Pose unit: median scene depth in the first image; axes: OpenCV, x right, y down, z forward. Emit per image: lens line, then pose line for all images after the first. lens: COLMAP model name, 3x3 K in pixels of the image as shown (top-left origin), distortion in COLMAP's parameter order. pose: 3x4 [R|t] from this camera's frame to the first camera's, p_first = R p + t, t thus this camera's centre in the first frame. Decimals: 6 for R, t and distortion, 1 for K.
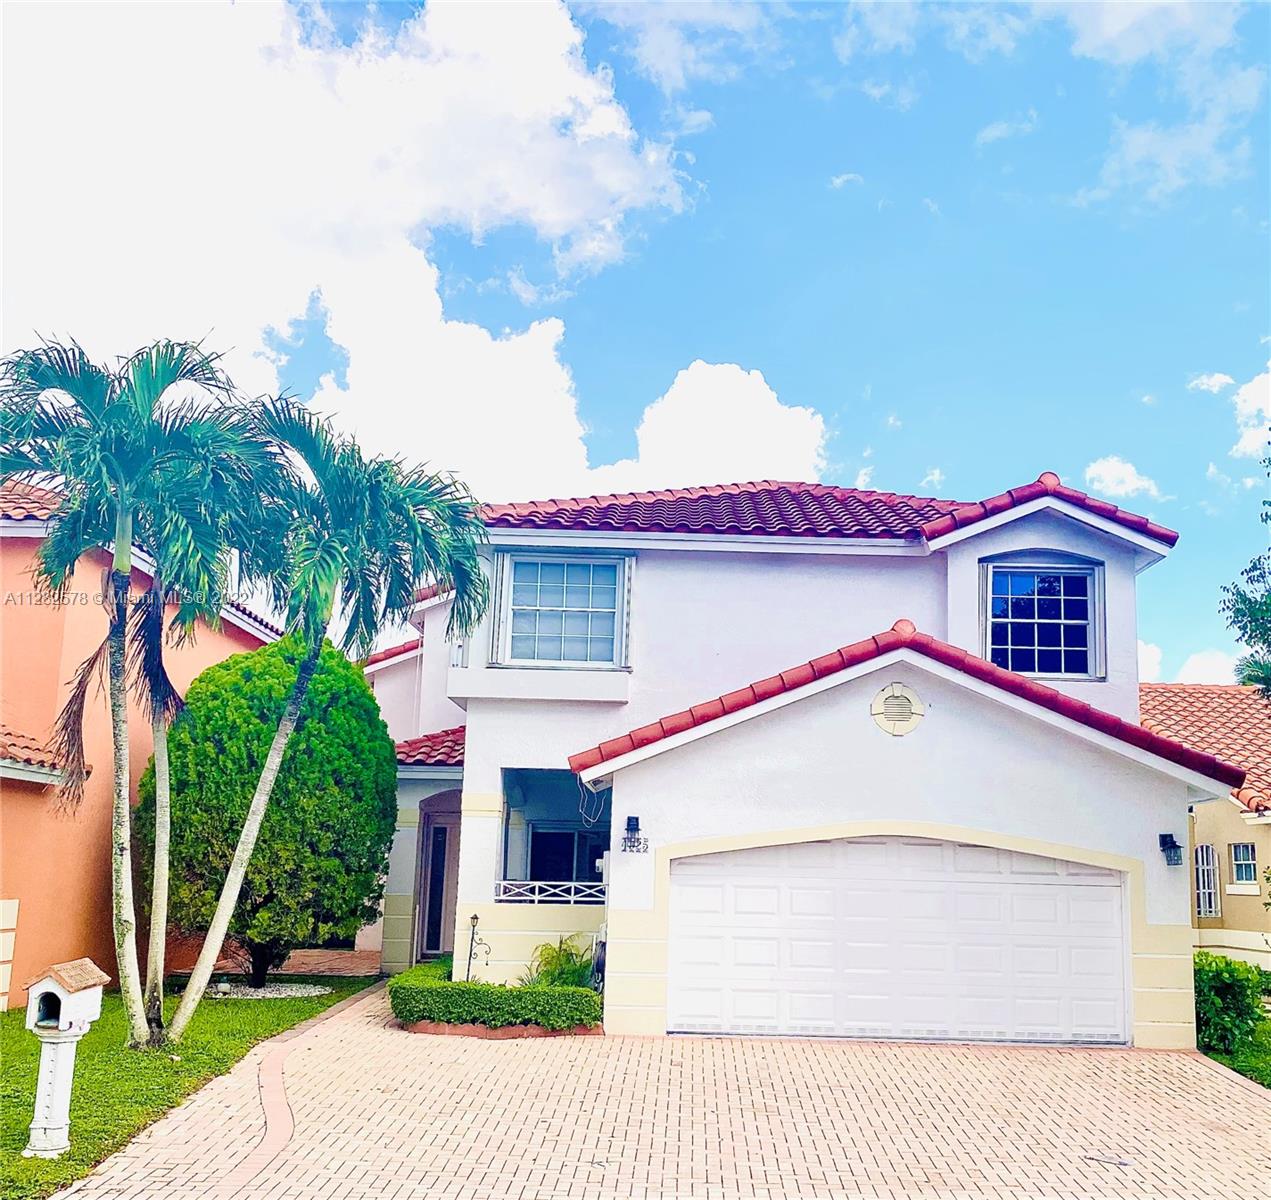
lens RADIAL K [[1329.4, 0, 681.3], [0, 1329.4, 644.5], [0, 0, 1]] dist [0.173373, -0.549268]
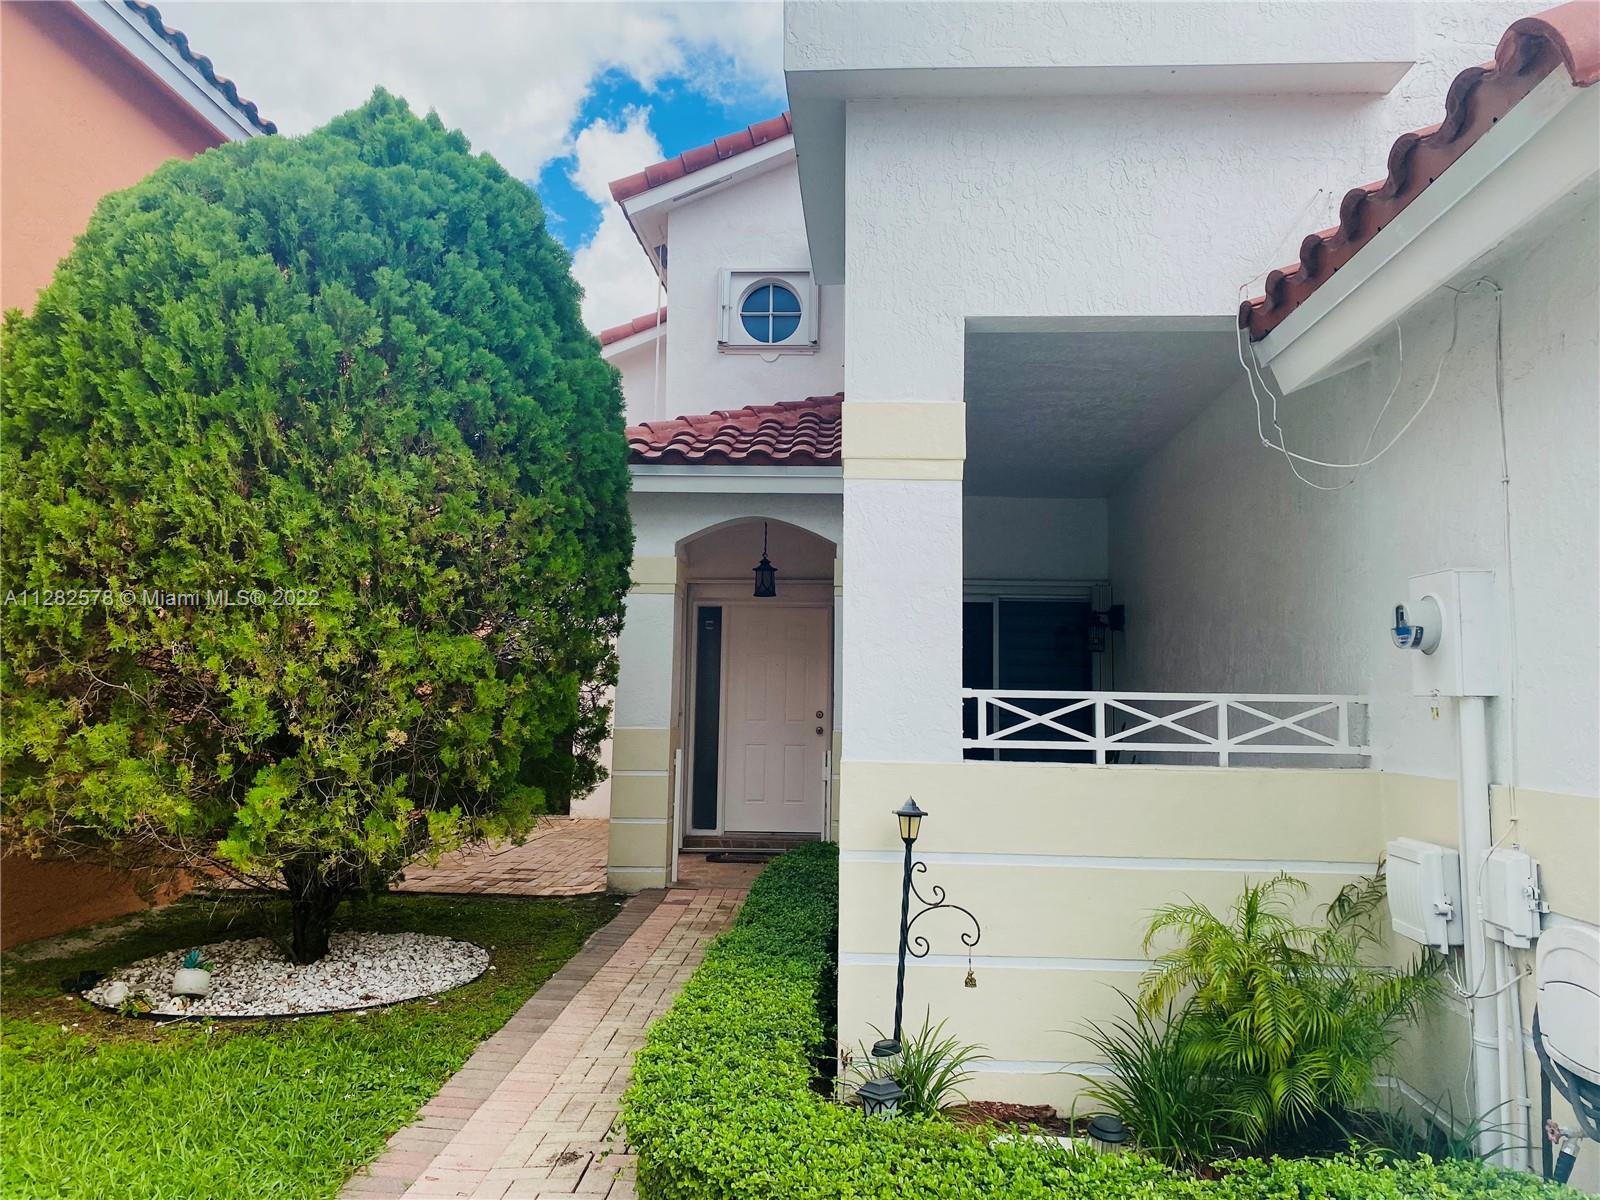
lens RADIAL K [[1239.5, 0, 800.6], [0, 1239.5, 558.5], [0, 0, 1]] dist [0.228853, -0.609737]
pose [[0.997029, -0.020878, -0.074146, -0.151306], [0.025006, 0.998163, 0.055184, 0.129768], [0.072857, -0.056874, 0.995719, 0.713564]]
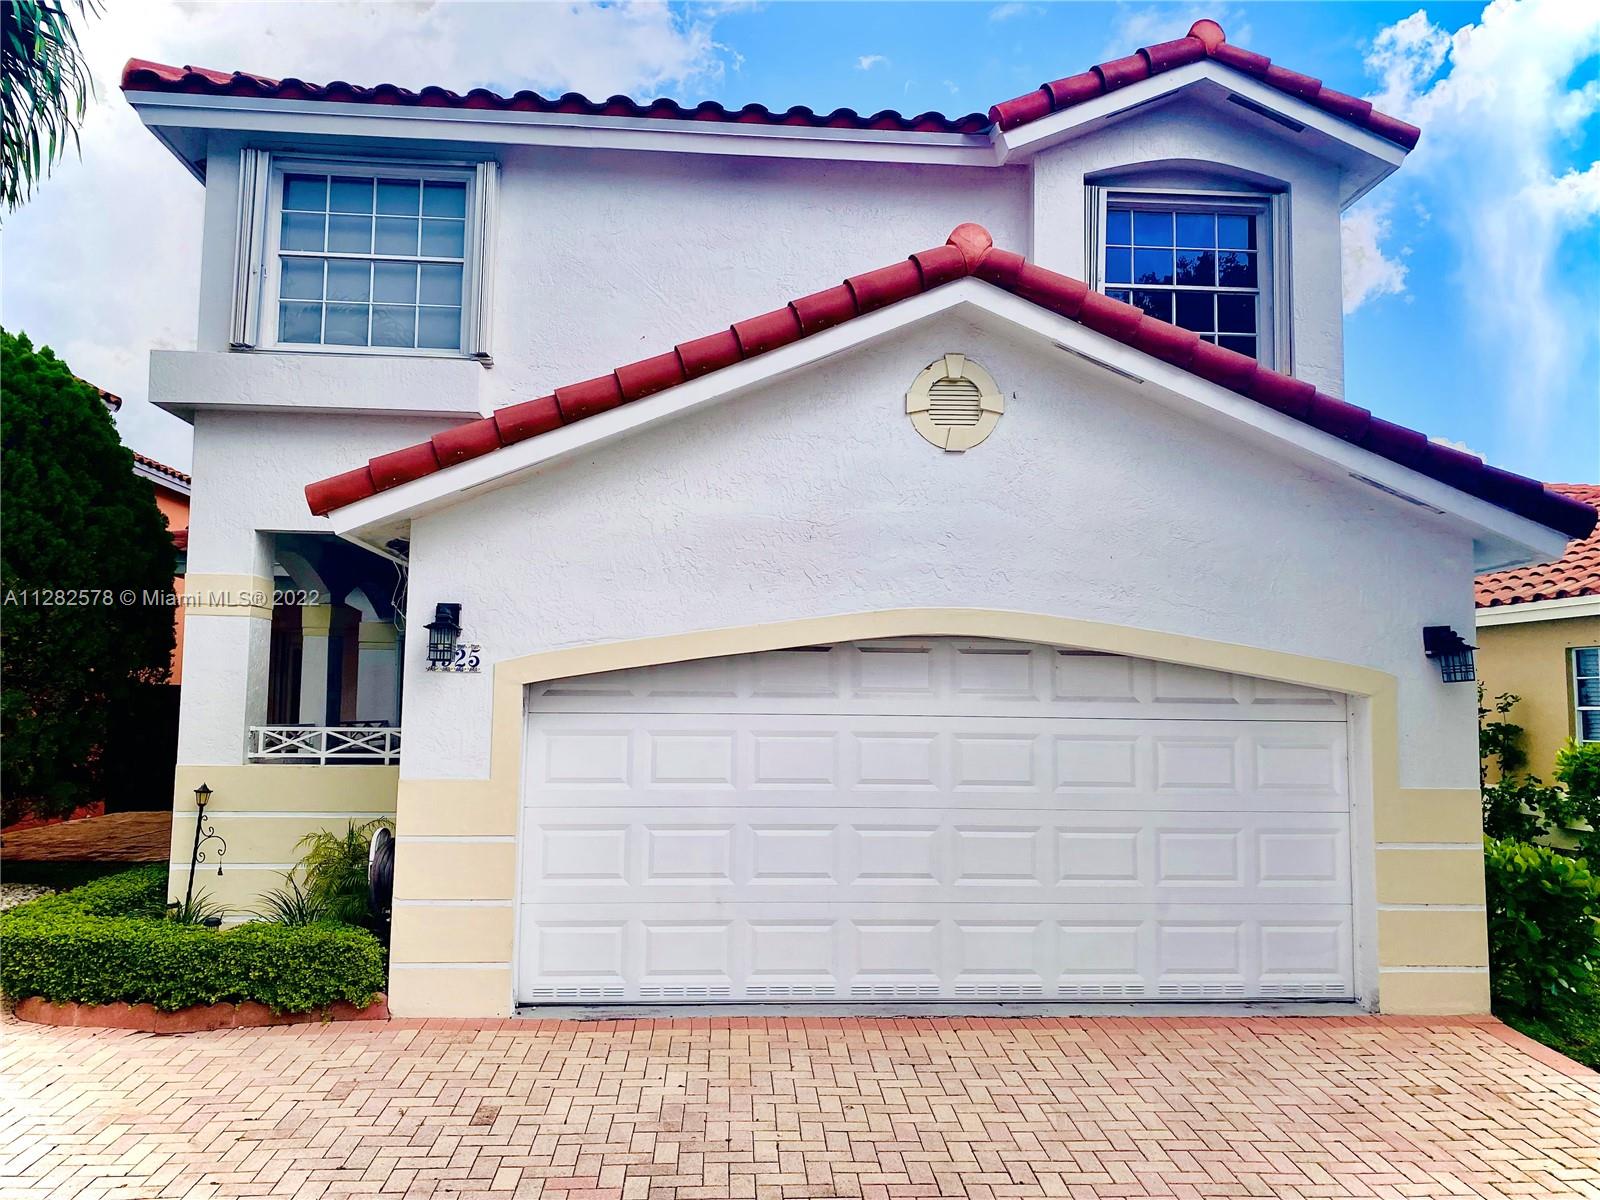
lens RADIAL K [[1210.2, 0, 800.0], [0, 1210.2, 600.0], [0, 0, 1]] dist [0.028930, -0.030205]
pose [[0.997755, -0.005267, 0.066767, 0.061221], [-0.000015, 0.996885, 0.078869, 0.081424], [-0.066974, -0.078692, 0.994647, 0.470096]]
